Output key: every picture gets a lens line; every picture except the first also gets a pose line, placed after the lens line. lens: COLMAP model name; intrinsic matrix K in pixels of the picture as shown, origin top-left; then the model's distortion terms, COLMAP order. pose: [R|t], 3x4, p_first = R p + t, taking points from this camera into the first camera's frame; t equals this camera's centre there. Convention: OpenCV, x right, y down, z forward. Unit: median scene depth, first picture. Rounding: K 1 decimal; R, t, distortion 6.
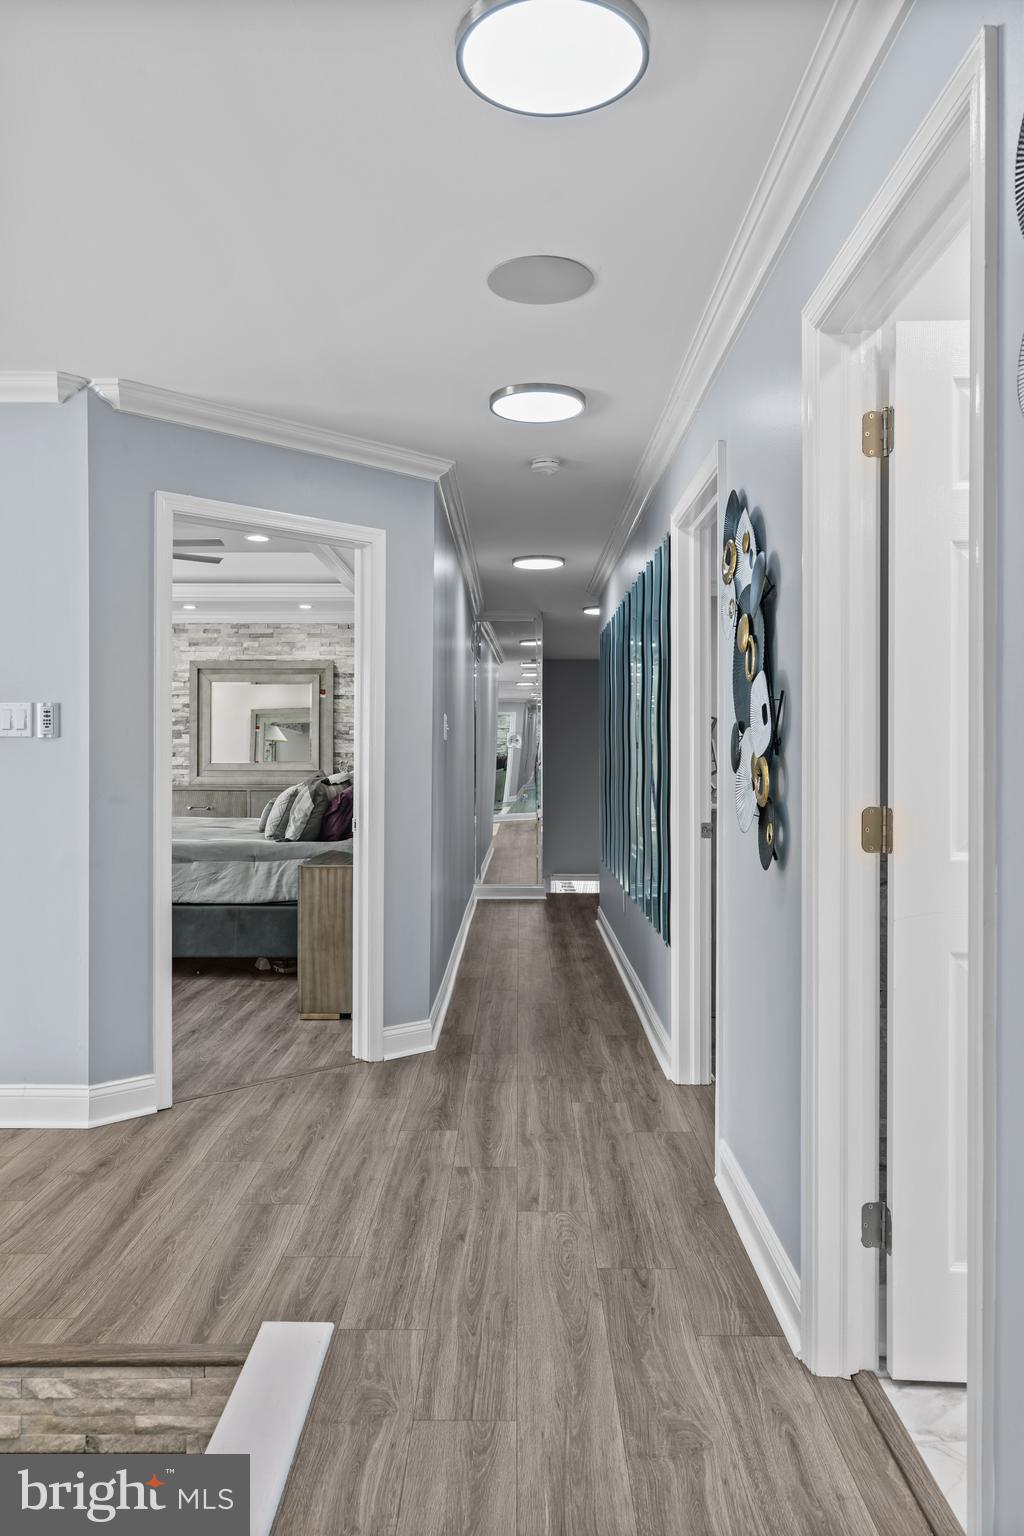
lens RADIAL K [[1082.0, 0, 512.1], [0, 1082.0, 762.0], [0, 0, 1]] dist [0.001994, 0.001798]
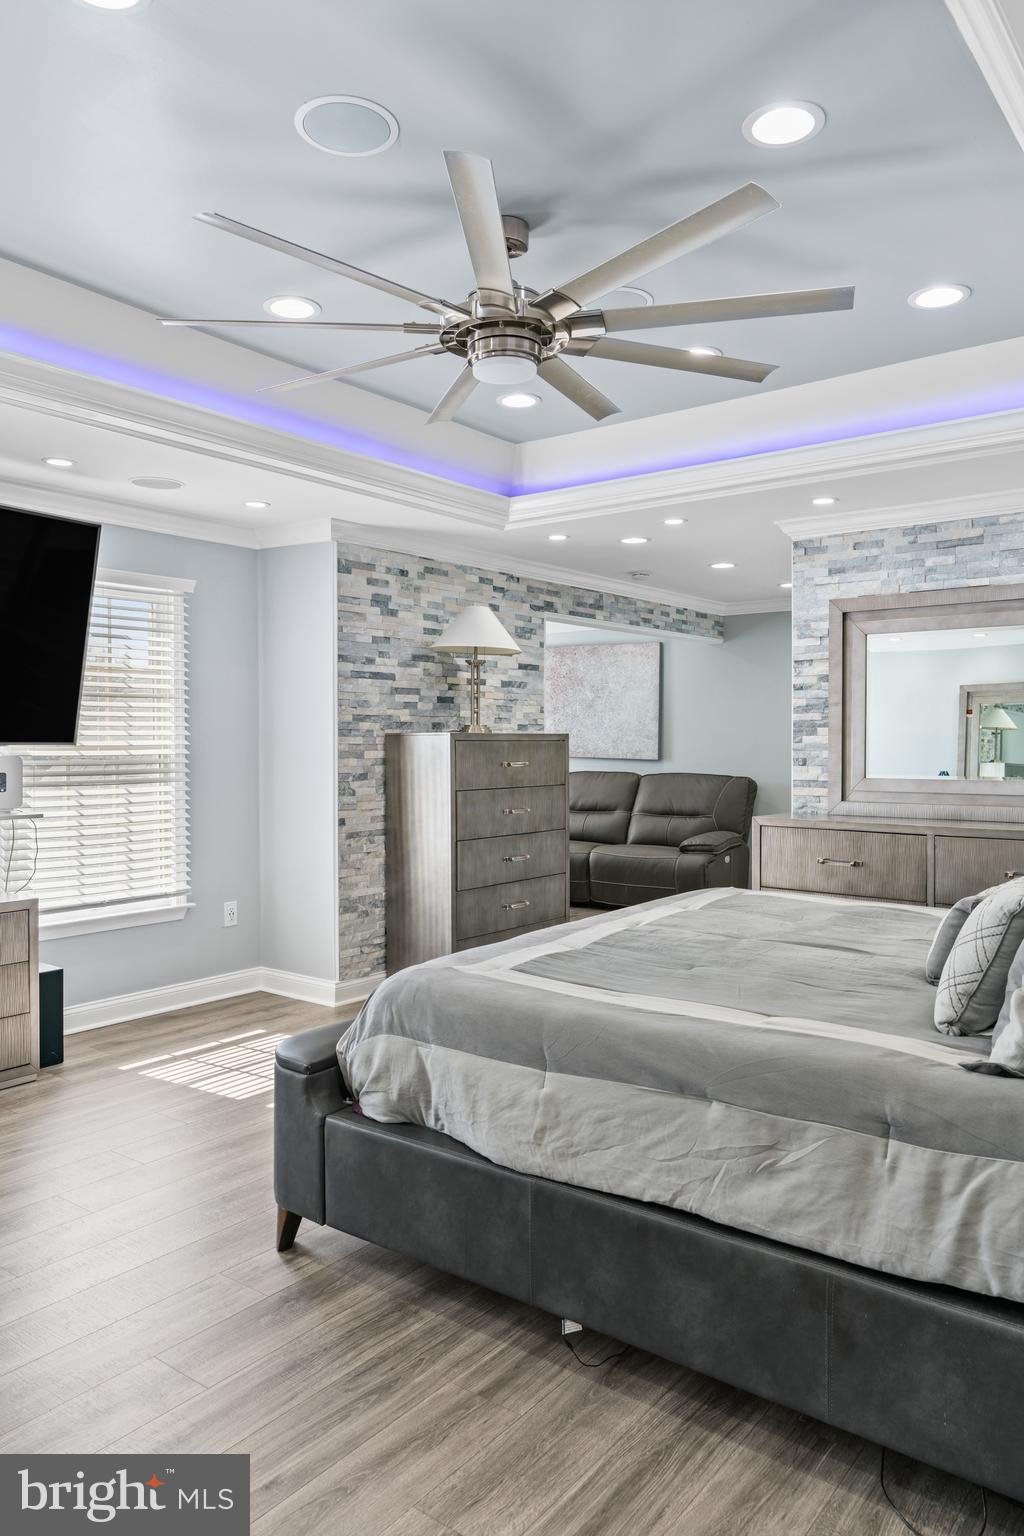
lens RADIAL K [[1082.0, 0, 511.3], [0, 1082.0, 756.5], [0, 0, 1]] dist [0.001994, 0.001798]
pose [[0.799413, 0.002090, -0.600779, -0.086532], [0.003069, 0.999967, 0.007562, -0.014981], [0.600775, -0.007889, 0.799379, 0.435728]]
